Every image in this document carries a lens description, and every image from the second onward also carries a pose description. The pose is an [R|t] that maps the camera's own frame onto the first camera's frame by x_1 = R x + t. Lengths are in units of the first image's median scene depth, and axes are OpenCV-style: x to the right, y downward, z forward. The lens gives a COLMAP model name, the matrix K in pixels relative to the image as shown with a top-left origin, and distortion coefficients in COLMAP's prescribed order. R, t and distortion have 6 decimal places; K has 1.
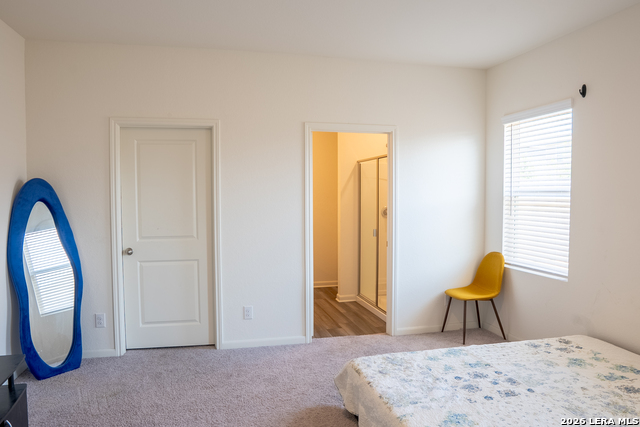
lens RADIAL K [[448.4, 0, 320.9], [0, 448.4, 213.6], [0, 0, 1]] dist [-0.008390, 0.004509]
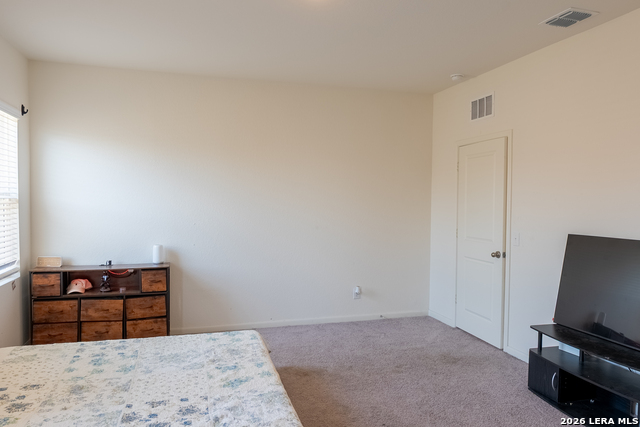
lens RADIAL K [[448.4, 0, 320.2], [0, 448.4, 214.2], [0, 0, 1]] dist [-0.008390, 0.004509]
pose [[-0.998834, -0.006877, -0.047778, 0.125905], [-0.009898, 0.997947, 0.063282, -0.072333], [0.047245, 0.063681, -0.996851, 2.074313]]
